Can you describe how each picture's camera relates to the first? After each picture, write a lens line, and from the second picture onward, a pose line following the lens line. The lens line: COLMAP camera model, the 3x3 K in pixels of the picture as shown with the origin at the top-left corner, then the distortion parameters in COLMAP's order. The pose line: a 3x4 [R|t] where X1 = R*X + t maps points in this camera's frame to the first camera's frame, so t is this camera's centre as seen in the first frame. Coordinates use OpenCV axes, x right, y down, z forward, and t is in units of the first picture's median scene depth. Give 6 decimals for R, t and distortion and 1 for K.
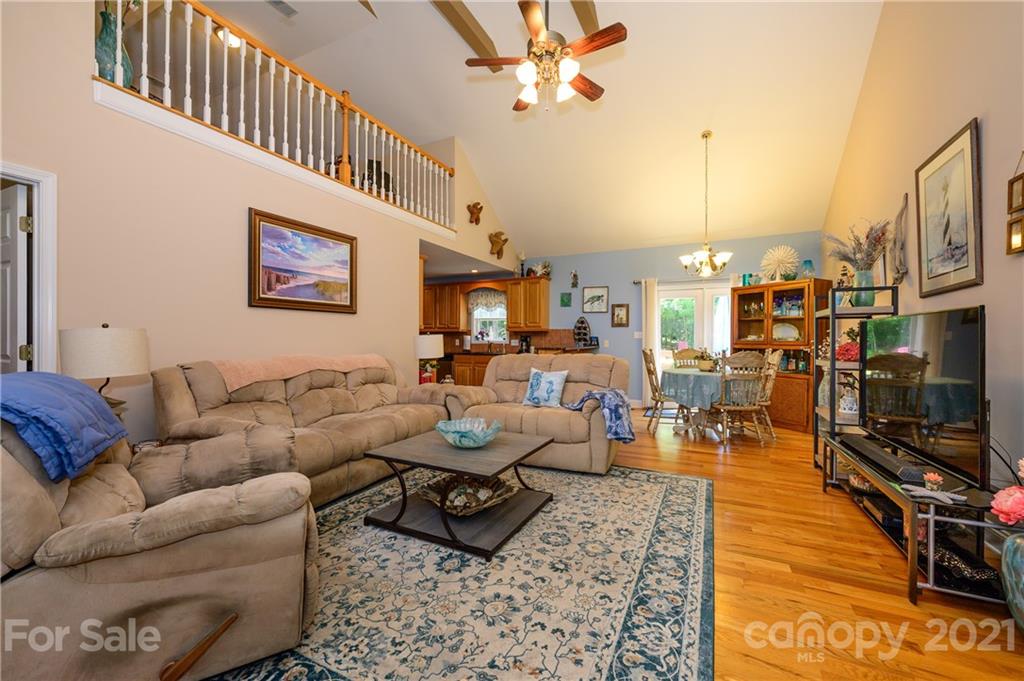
lens RADIAL K [[403.9, 0, 511.6], [0, 403.9, 339.9], [0, 0, 1]] dist [-0.001715, 0.000306]
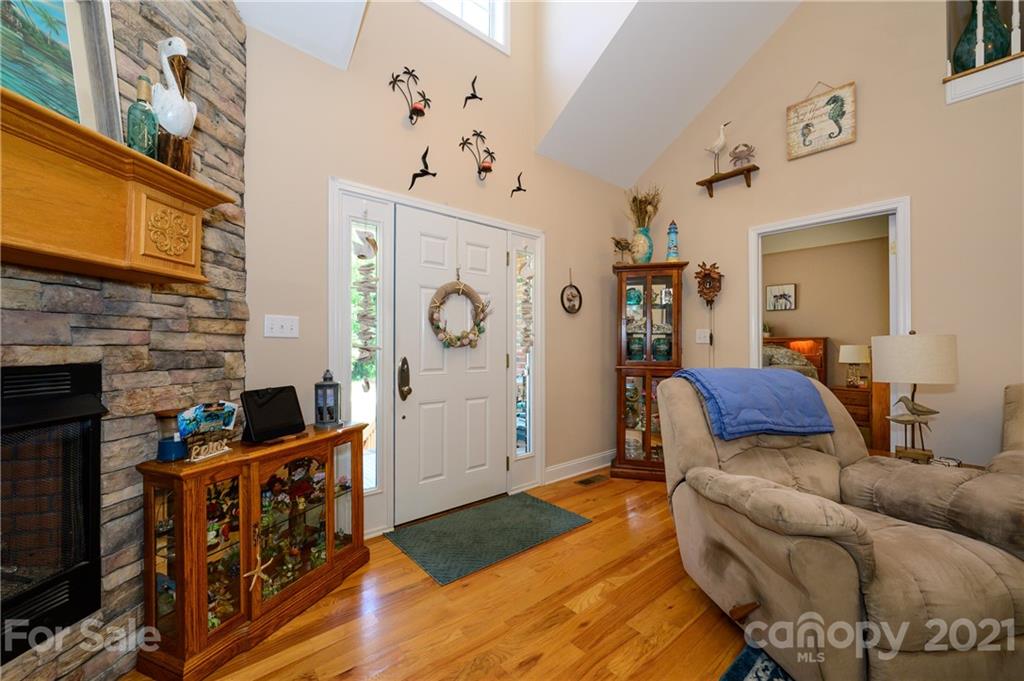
lens RADIAL K [[403.9, 0, 512.6], [0, 403.9, 342.9], [0, 0, 1]] dist [-0.001715, 0.000306]
pose [[-0.394378, -0.007422, -0.918918, 0.164935], [-0.002486, 0.999972, -0.007010, 0.000351], [0.918945, -0.000481, -0.394386, 0.243557]]
